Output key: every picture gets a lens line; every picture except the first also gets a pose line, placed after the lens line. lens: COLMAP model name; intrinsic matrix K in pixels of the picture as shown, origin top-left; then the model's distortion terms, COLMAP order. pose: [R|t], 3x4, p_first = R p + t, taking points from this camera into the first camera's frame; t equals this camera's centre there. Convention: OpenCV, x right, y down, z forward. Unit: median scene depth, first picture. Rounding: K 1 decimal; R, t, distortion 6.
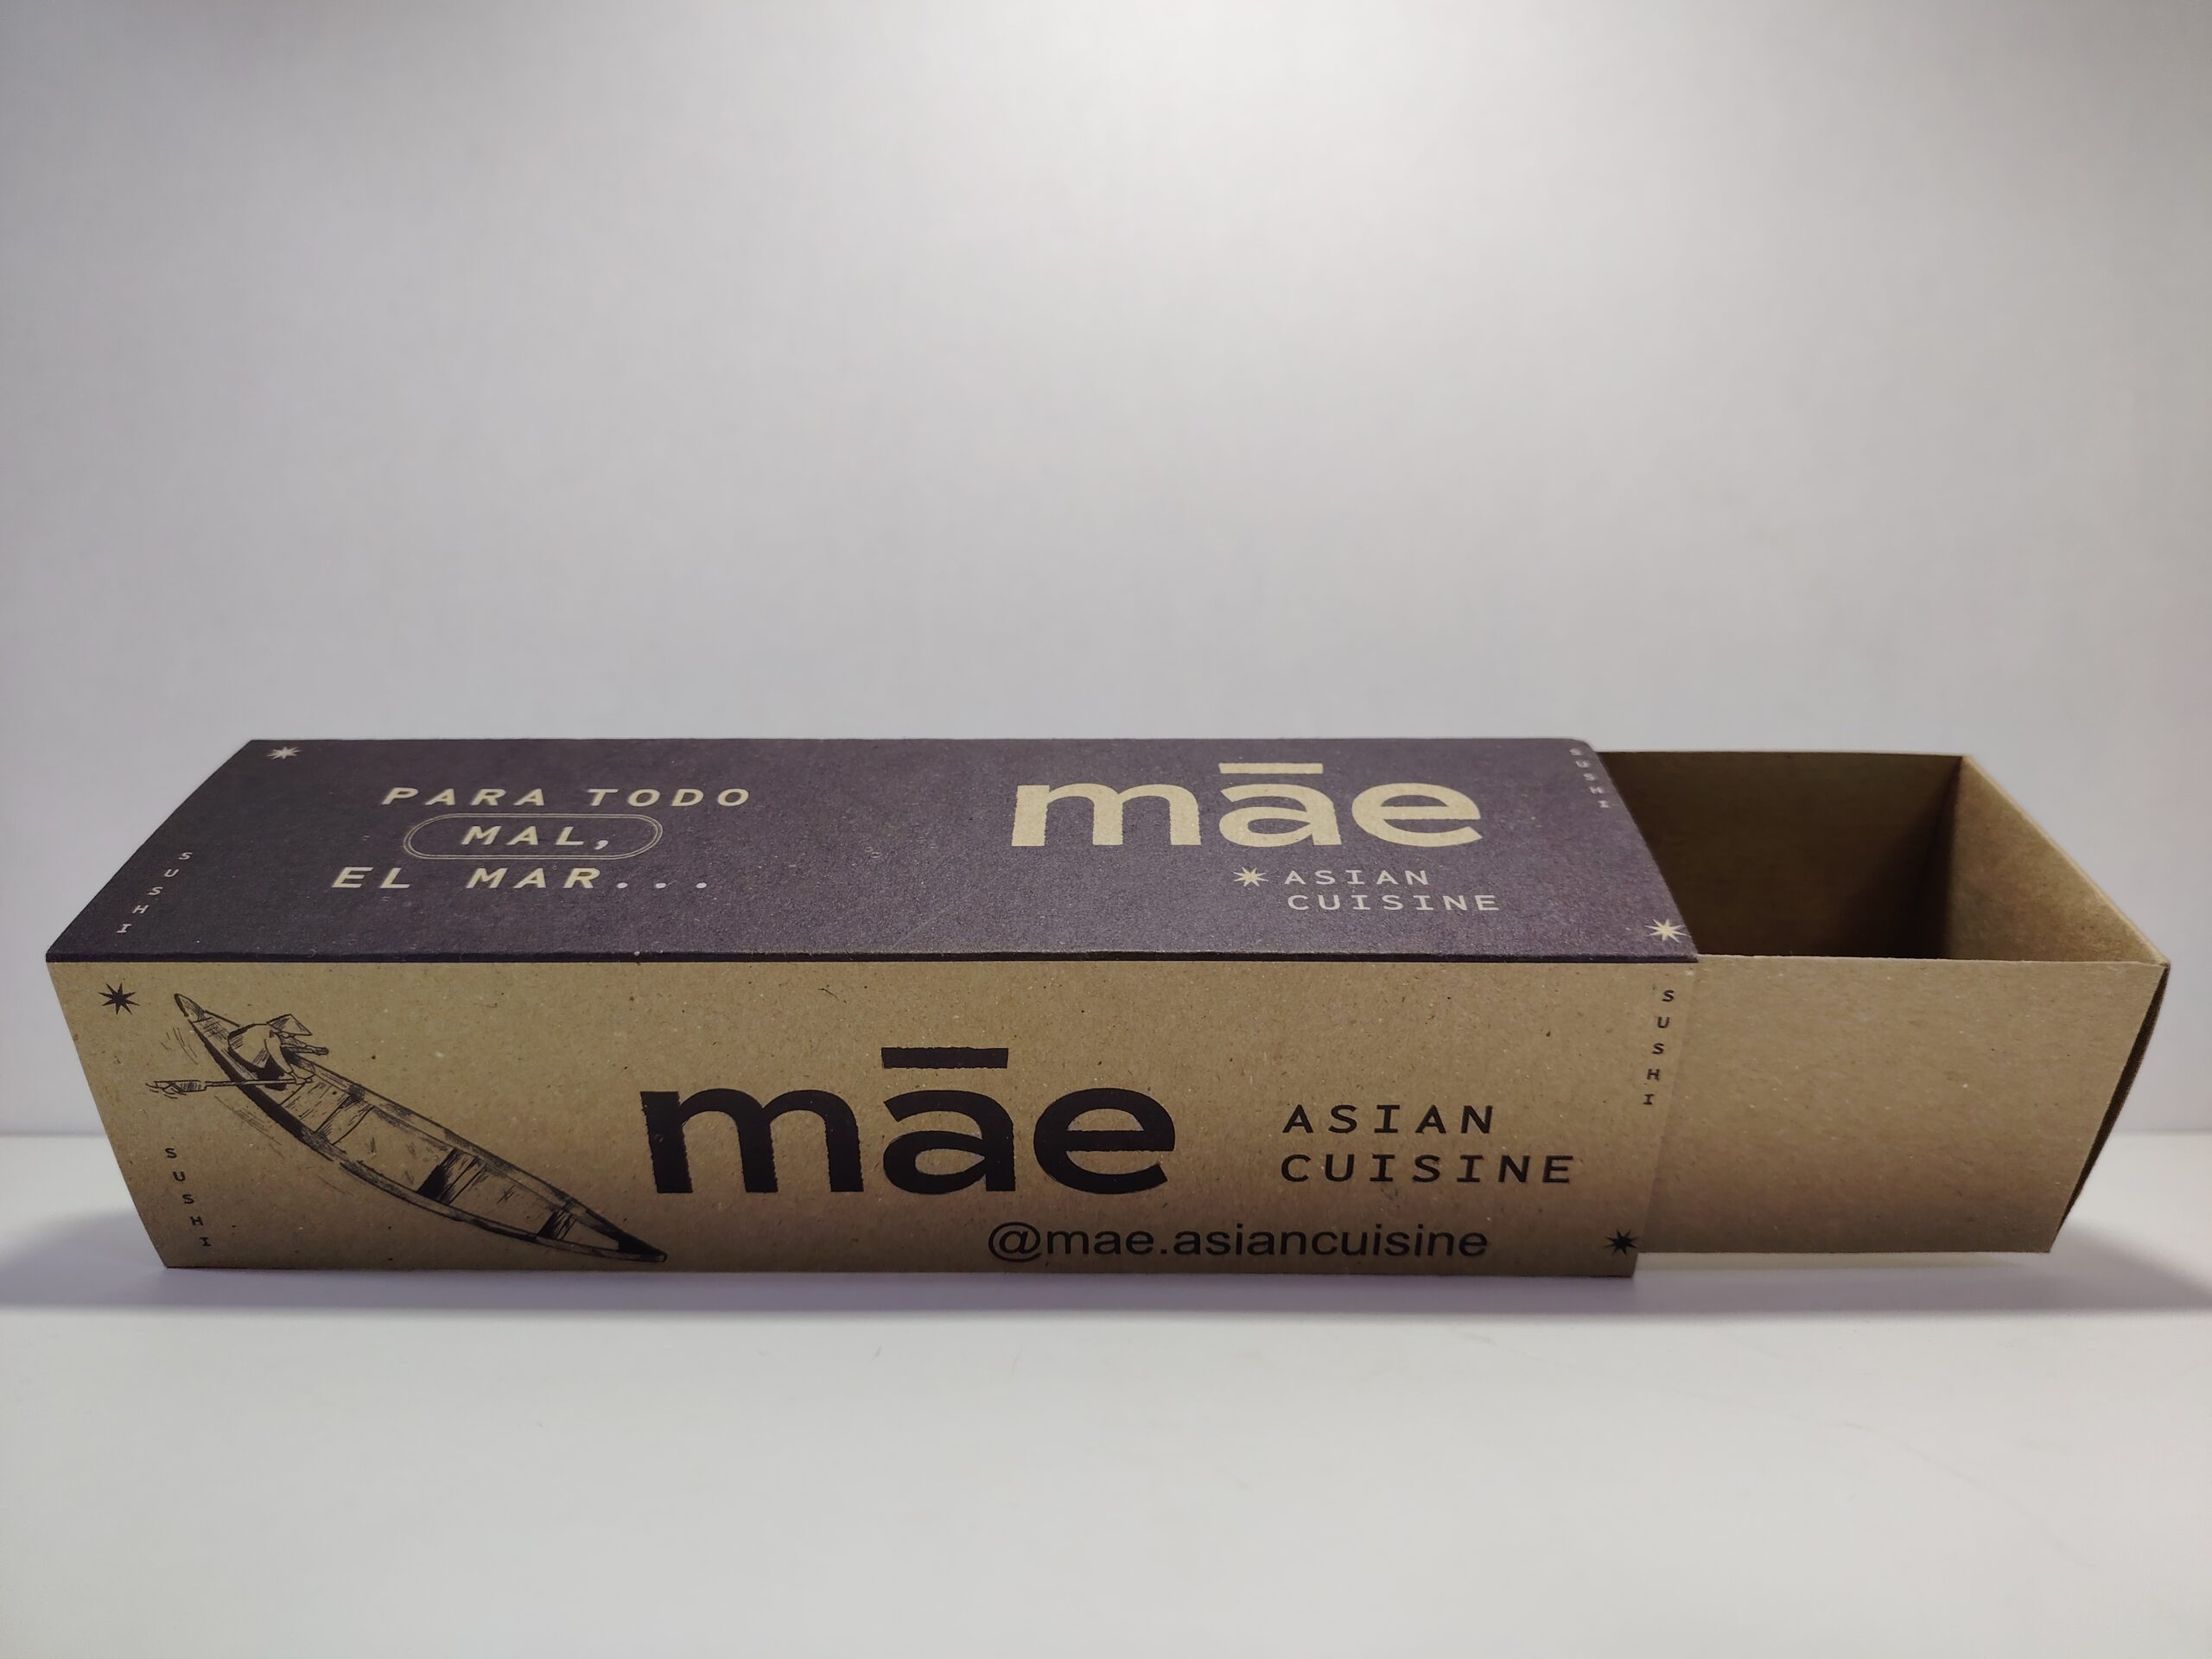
lens RADIAL K [[1542.3, 0, 1090.2], [0, 1542.3, 827.1], [0, 0, 1]] dist [0.061639, -0.119203]
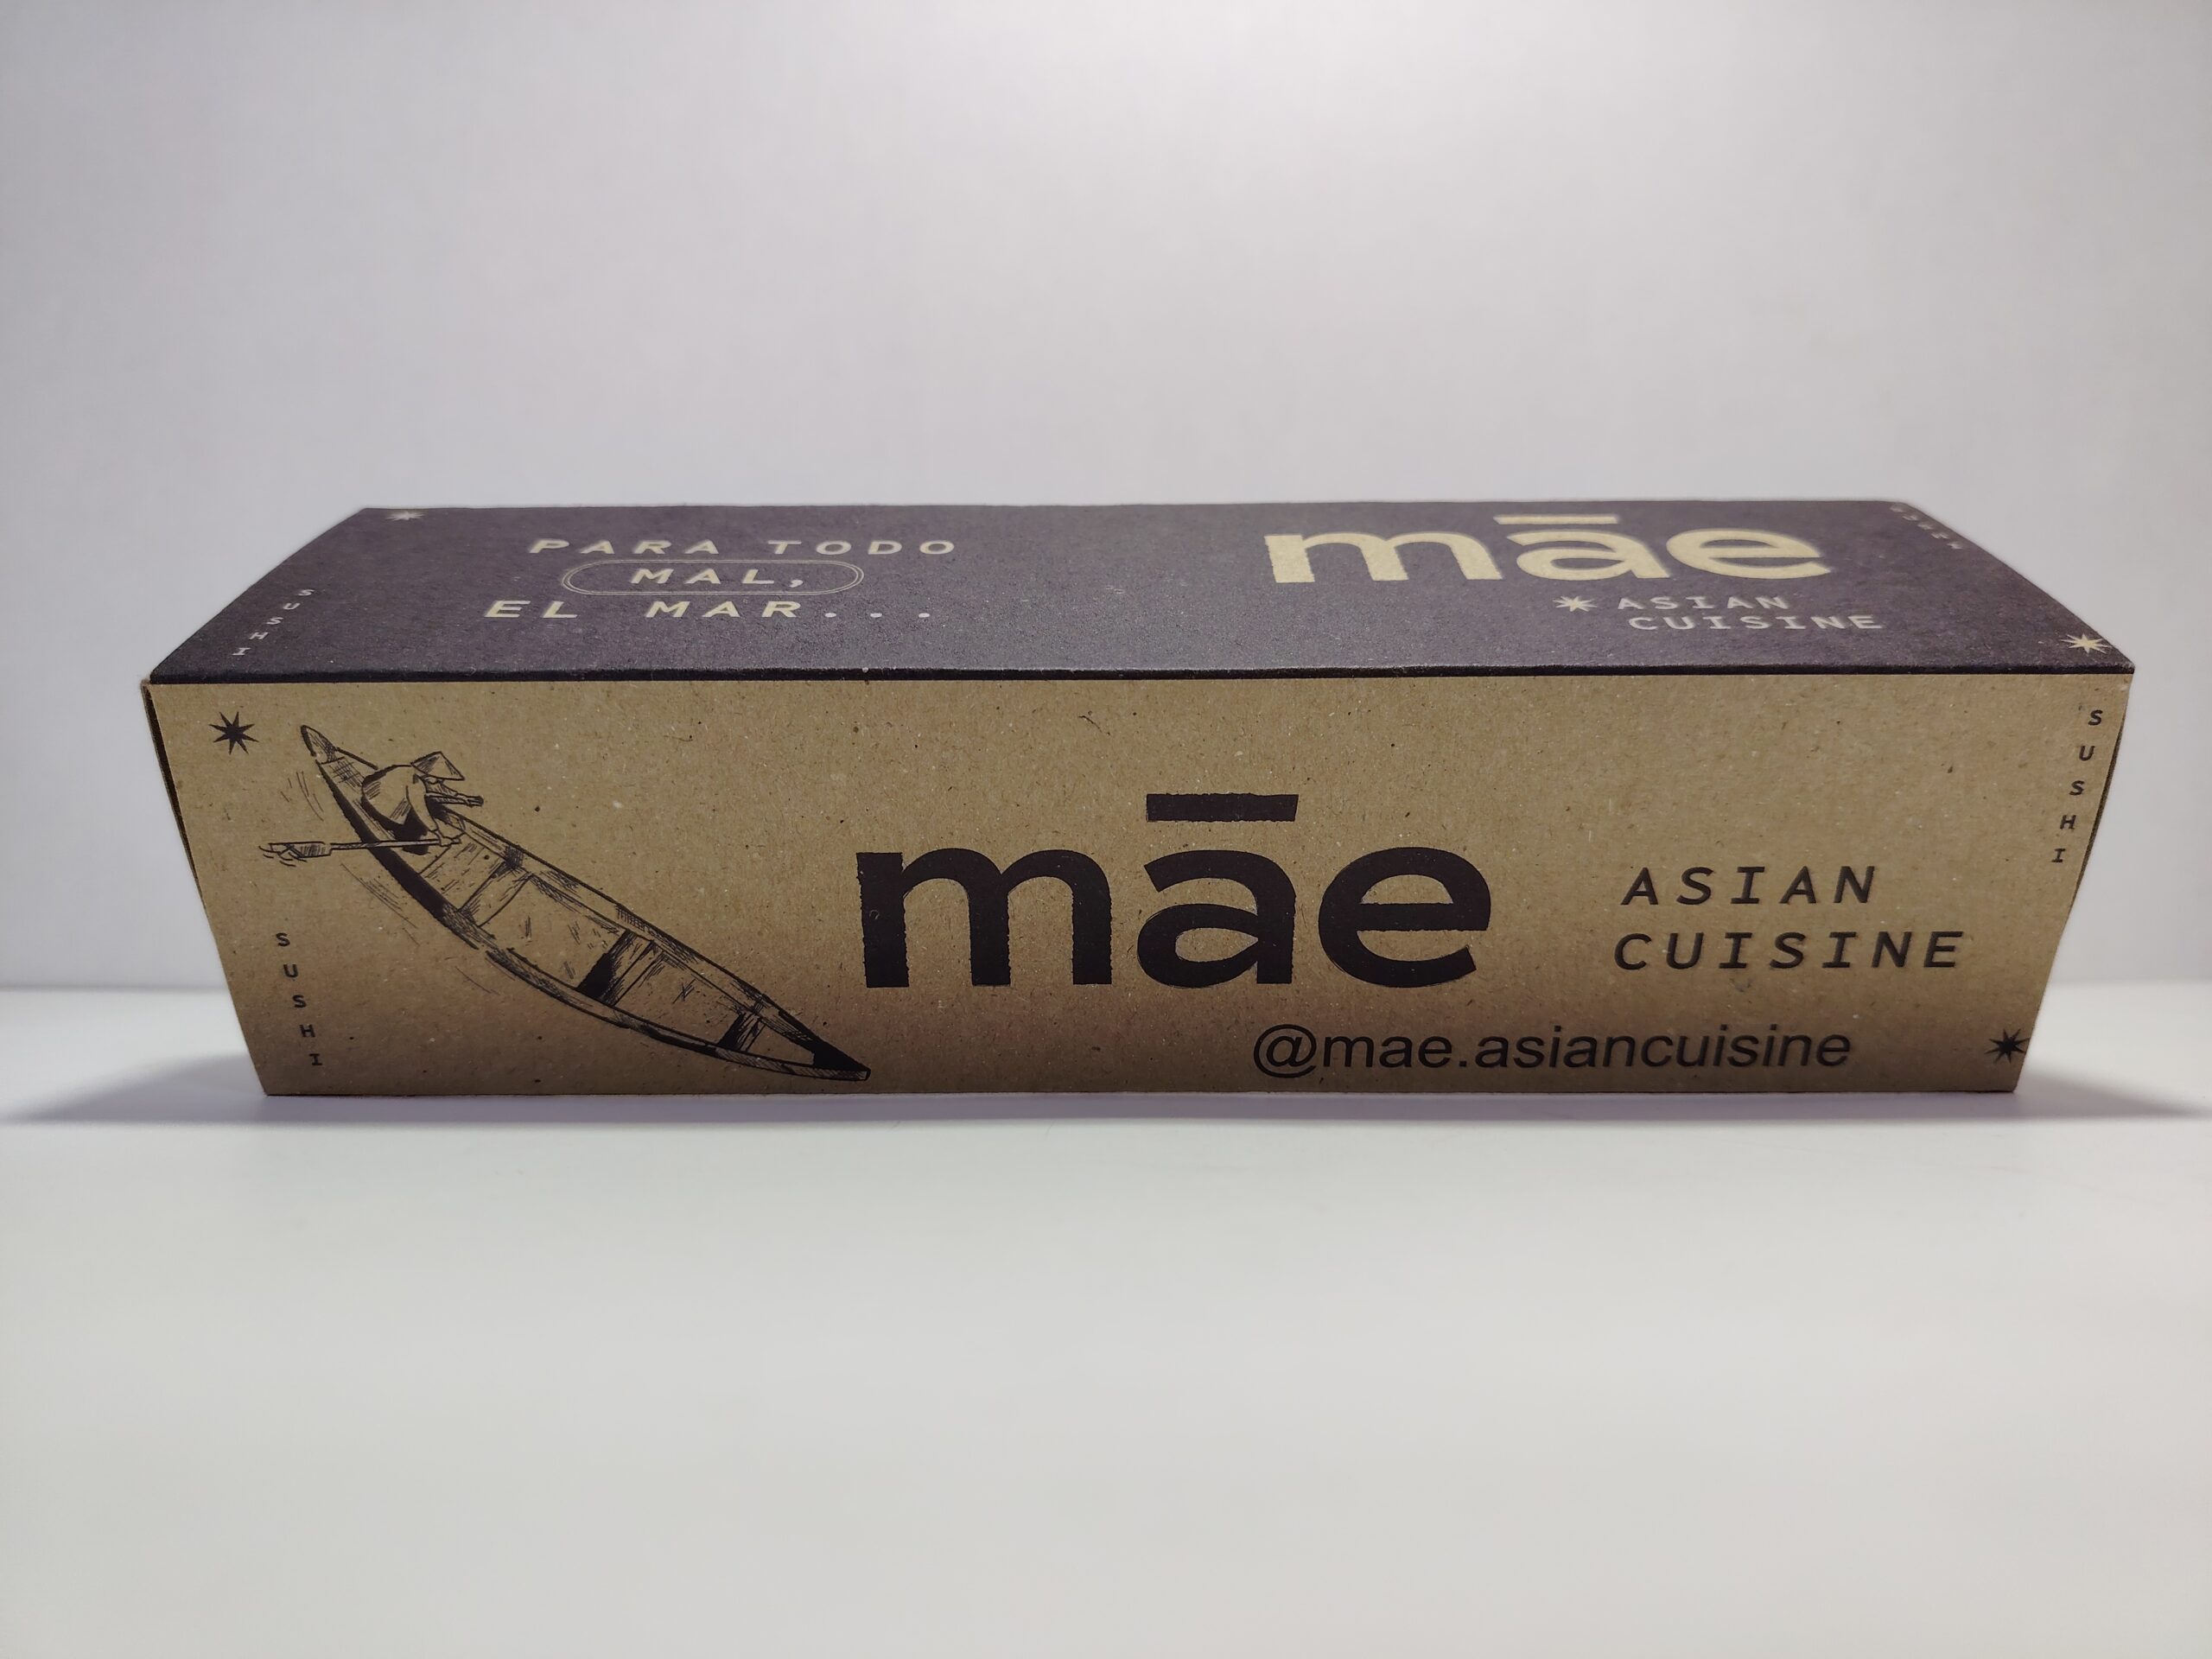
lens RADIAL K [[1547.9, 0, 1102.7], [0, 1547.9, 818.8], [0, 0, 1]] dist [0.088664, -0.224322]
pose [[0.999950, -0.003780, 0.009299, -0.160988], [0.004233, 0.998778, -0.049236, 0.189364], [-0.009101, 0.049273, 0.998744, 0.158709]]
